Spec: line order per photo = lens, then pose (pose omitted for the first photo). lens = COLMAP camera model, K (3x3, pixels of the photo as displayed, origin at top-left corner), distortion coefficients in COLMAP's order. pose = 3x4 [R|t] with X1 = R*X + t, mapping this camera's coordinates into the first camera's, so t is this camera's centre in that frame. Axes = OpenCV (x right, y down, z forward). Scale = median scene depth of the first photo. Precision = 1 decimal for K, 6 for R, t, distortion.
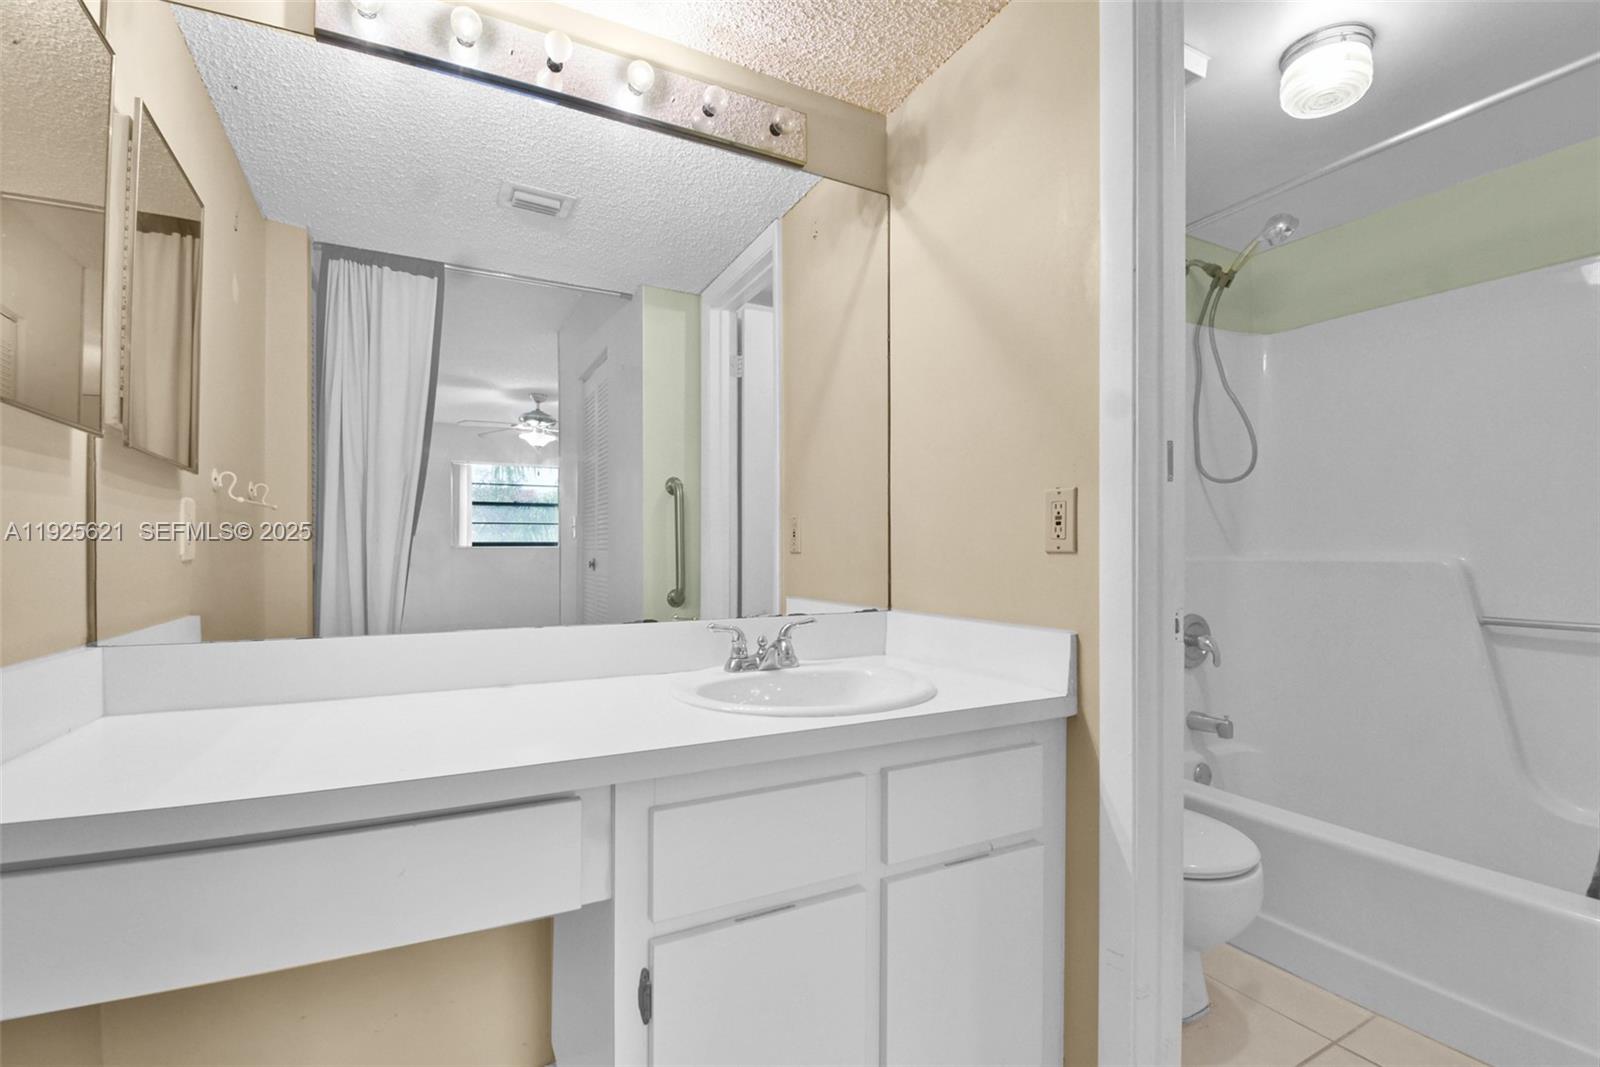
lens RADIAL K [[713.0, 0, 808.3], [0, 713.0, 554.9], [0, 0, 1]] dist [0.018649, -0.025672]
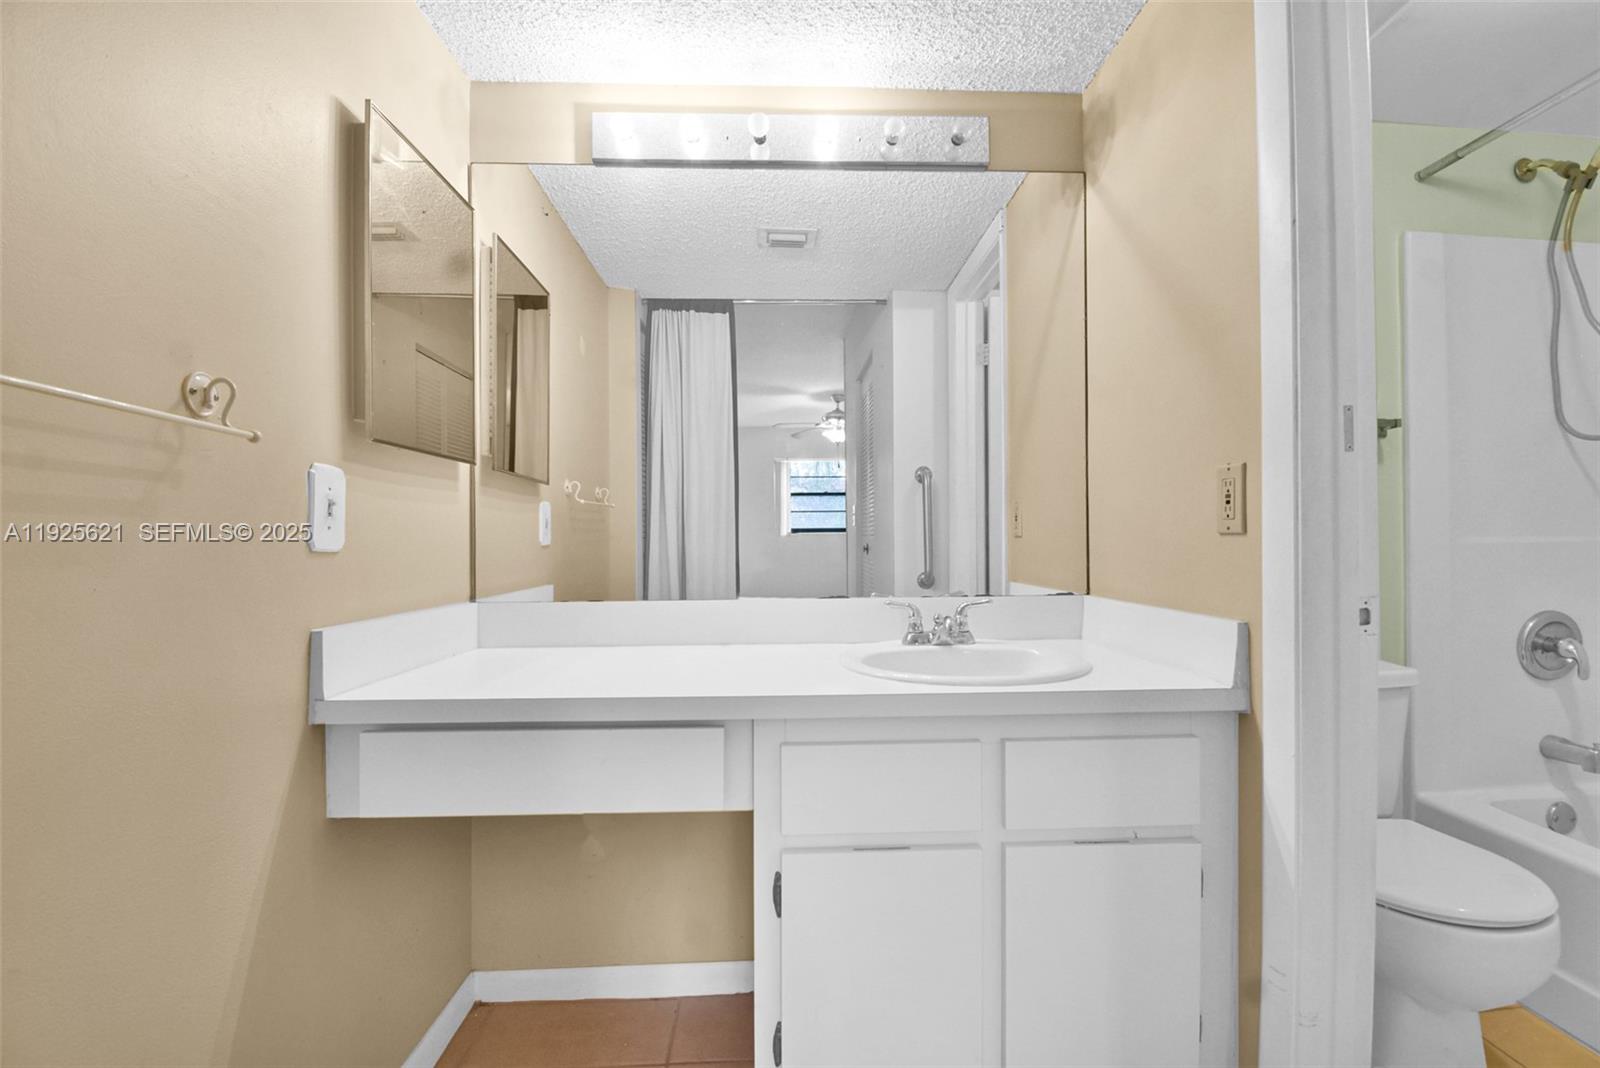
lens RADIAL K [[714.6, 0, 809.9], [0, 714.6, 538.1], [0, 0, 1]] dist [0.018512, -0.024466]
pose [[0.902817, -0.008261, -0.429945, 0.212418], [0.007327, 0.999966, -0.003828, 0.001659], [0.429962, 0.000306, 0.902847, -0.060213]]
